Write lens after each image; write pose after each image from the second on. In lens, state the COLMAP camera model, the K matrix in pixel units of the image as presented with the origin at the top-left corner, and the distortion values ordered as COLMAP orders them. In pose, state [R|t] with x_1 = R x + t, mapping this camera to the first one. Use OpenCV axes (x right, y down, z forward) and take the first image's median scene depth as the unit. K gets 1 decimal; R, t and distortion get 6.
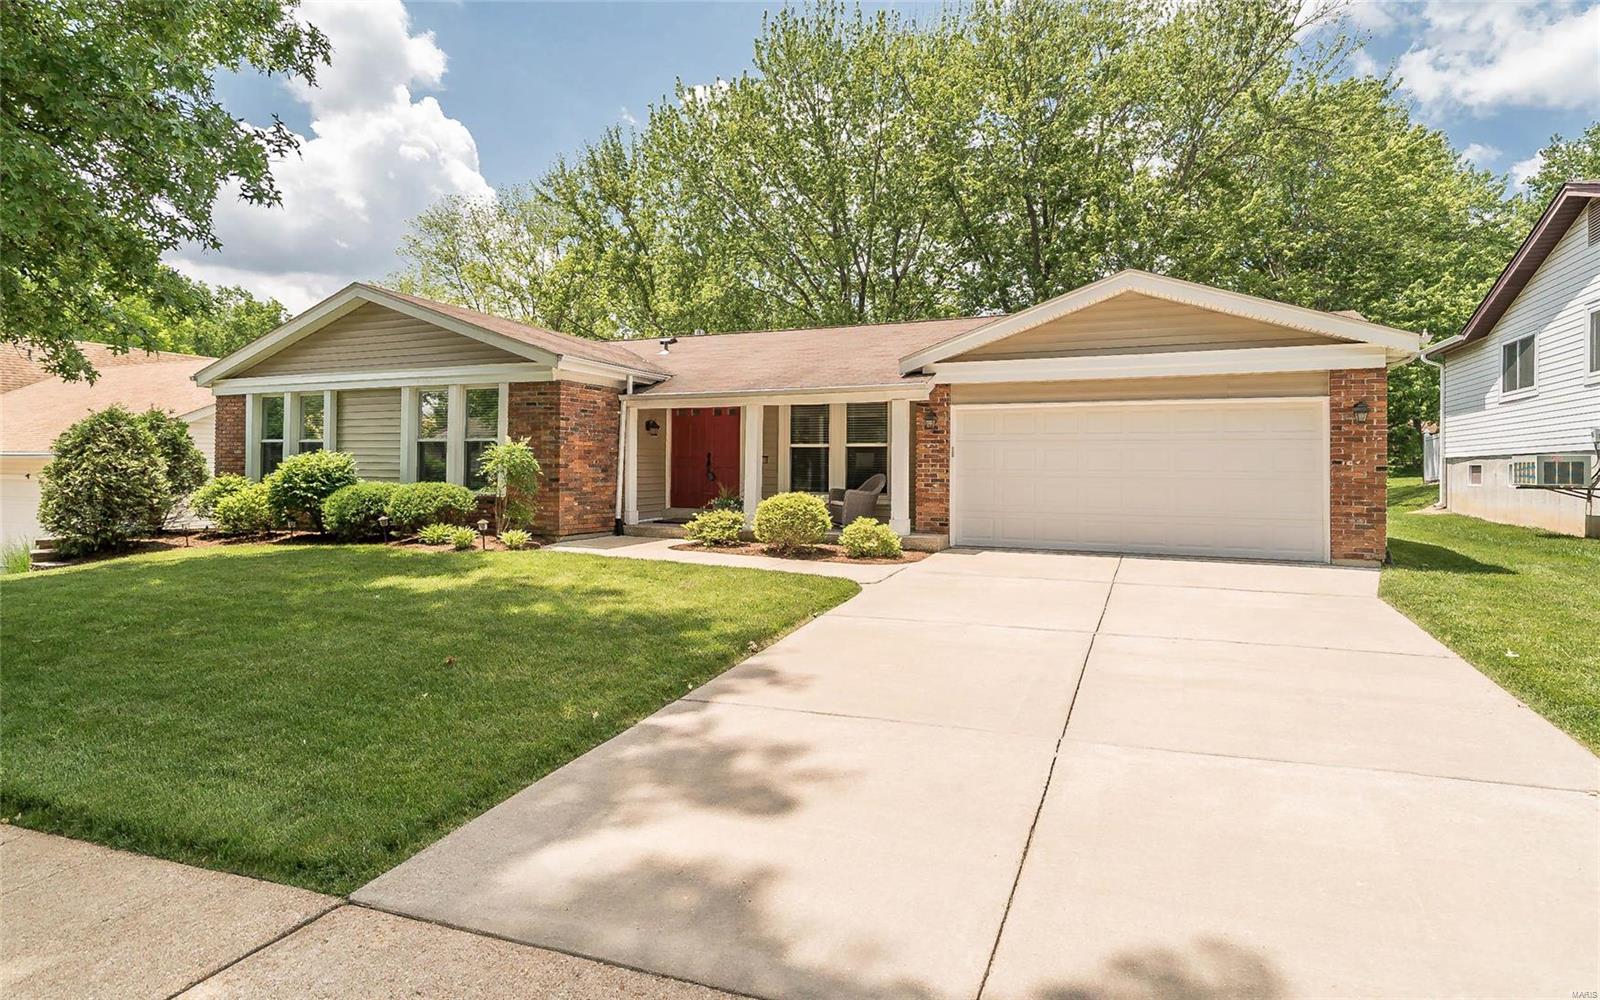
lens RADIAL K [[853.9, 0, 800.5], [0, 853.9, 459.9], [0, 0, 1]] dist [0.002943, 0.000092]
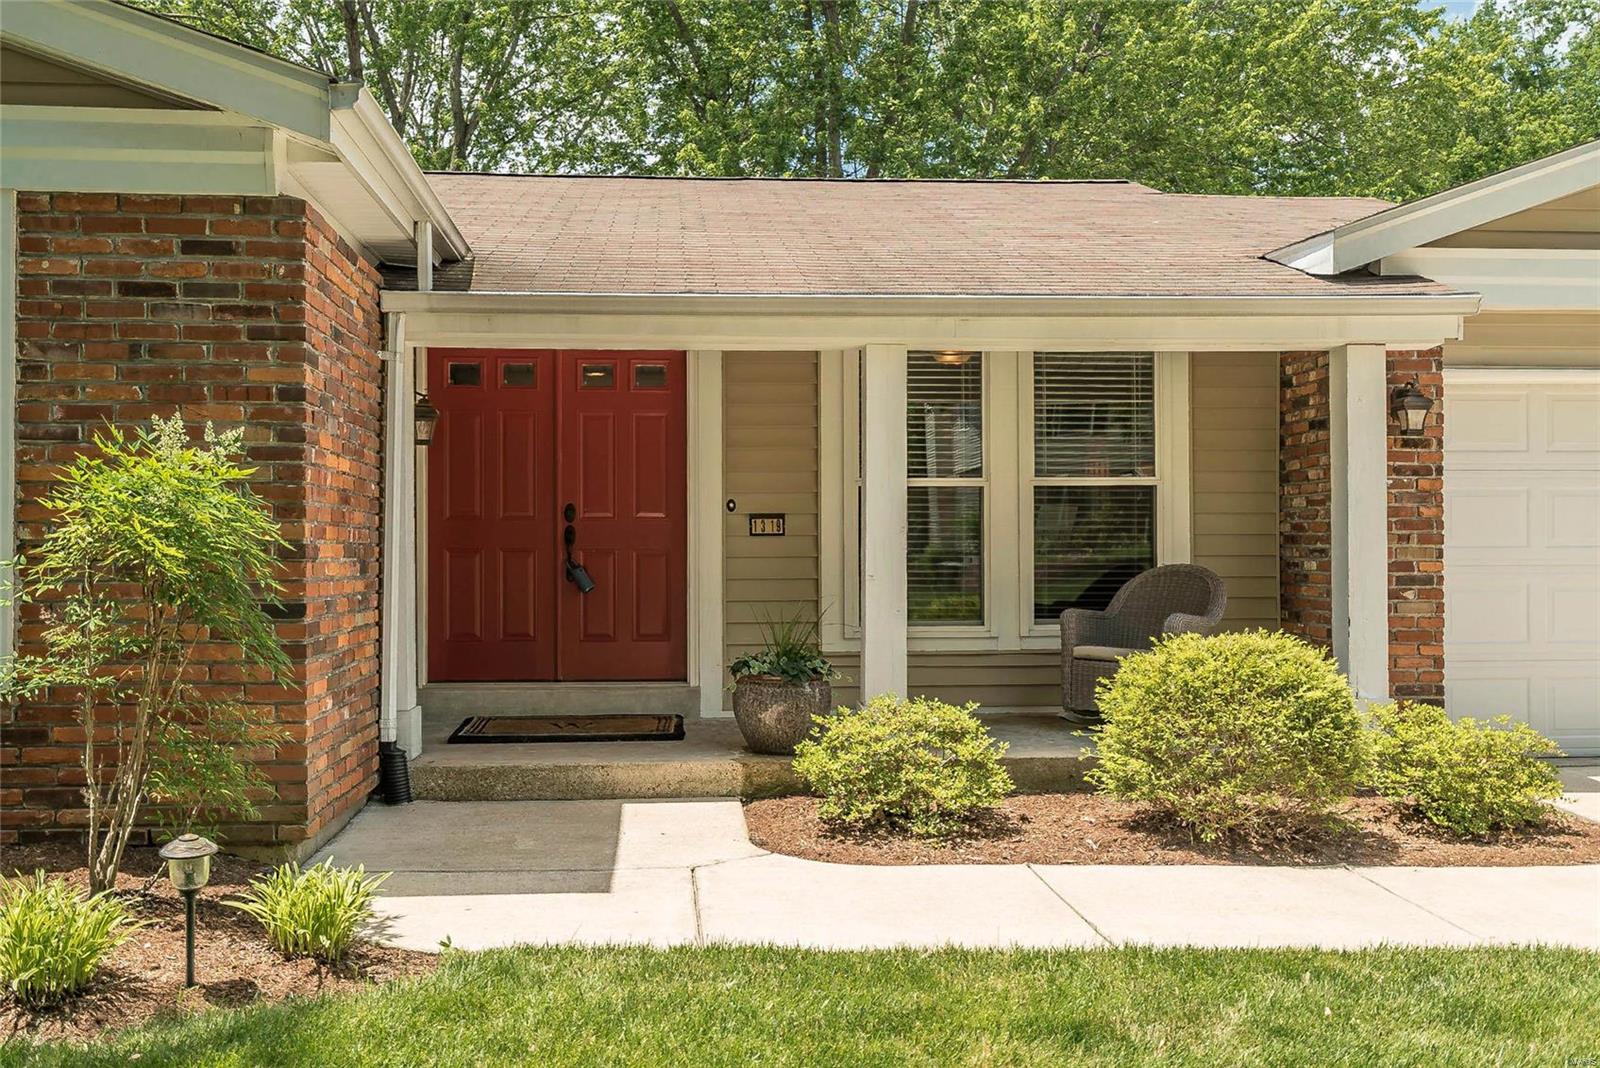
lens RADIAL K [[1567.5, 0, 799.4], [0, 1567.5, 539.2], [0, 0, 1]] dist [0.001197, -0.001564]
pose [[0.879195, -0.008750, 0.476382, -0.368238], [0.004018, 0.999932, 0.010952, -0.000991], [-0.476446, -0.007715, 0.879170, 0.542105]]
